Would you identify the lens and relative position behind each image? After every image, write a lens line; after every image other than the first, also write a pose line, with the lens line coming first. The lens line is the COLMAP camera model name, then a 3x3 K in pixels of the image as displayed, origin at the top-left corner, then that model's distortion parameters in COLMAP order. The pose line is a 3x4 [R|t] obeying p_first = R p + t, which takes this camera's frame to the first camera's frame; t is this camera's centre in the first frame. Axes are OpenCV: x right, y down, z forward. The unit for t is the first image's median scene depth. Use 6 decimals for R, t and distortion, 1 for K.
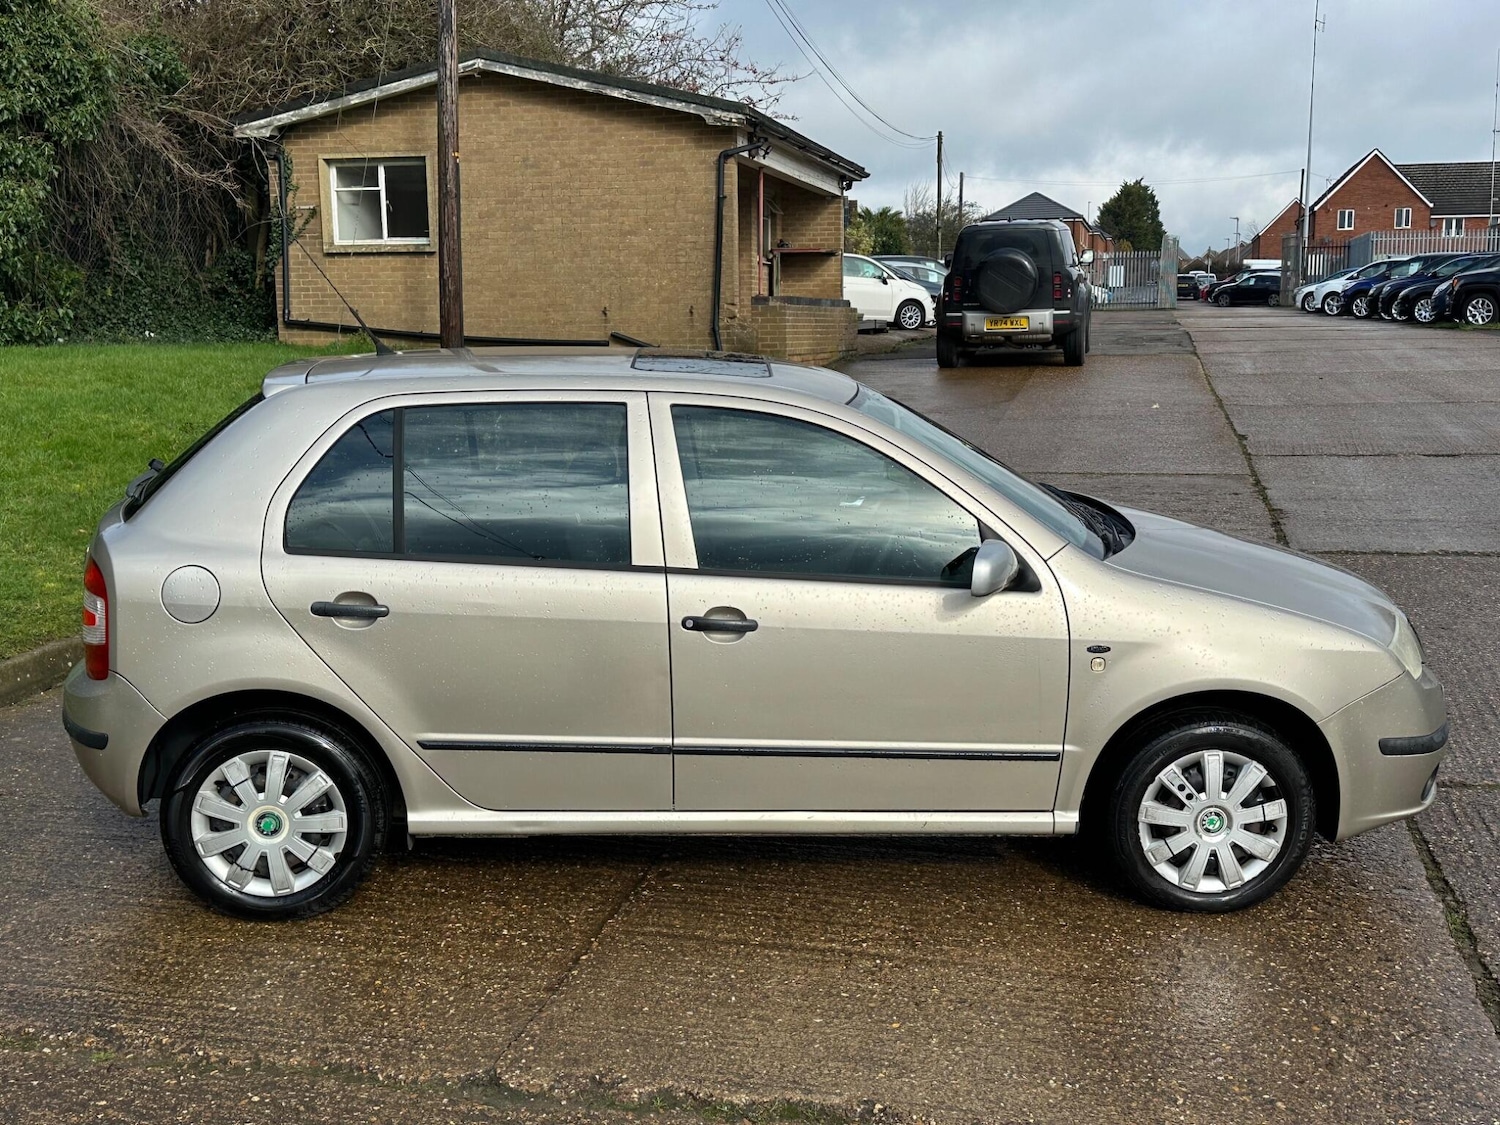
lens RADIAL K [[1699.7, 0, 763.0], [0, 1699.7, 571.4], [0, 0, 1]] dist [0.055599, 0.000000]
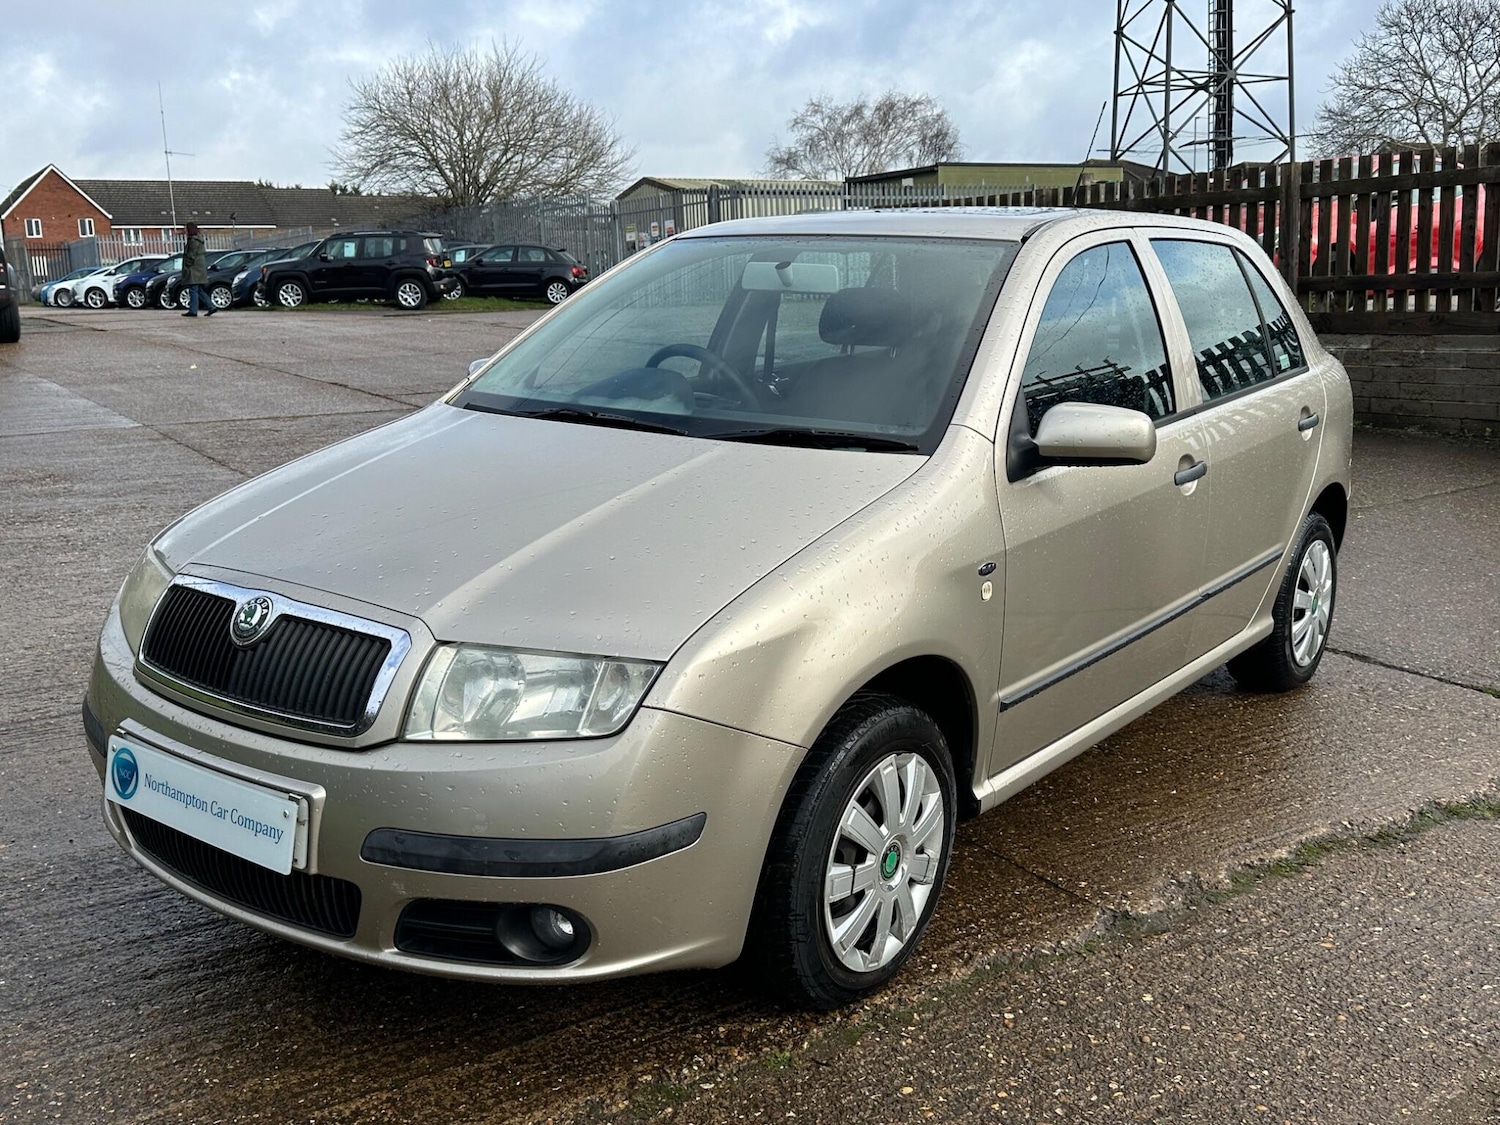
lens RADIAL K [[1477.3, 0, 747.7], [0, 1477.3, 558.5], [0, 0, 1]] dist [0.020525, 0.000000]
pose [[0.703085, -0.142164, 0.696750, -0.224623], [0.134107, 0.988739, 0.066415, 0.005350], [-0.698346, 0.046744, 0.714233, 0.146193]]
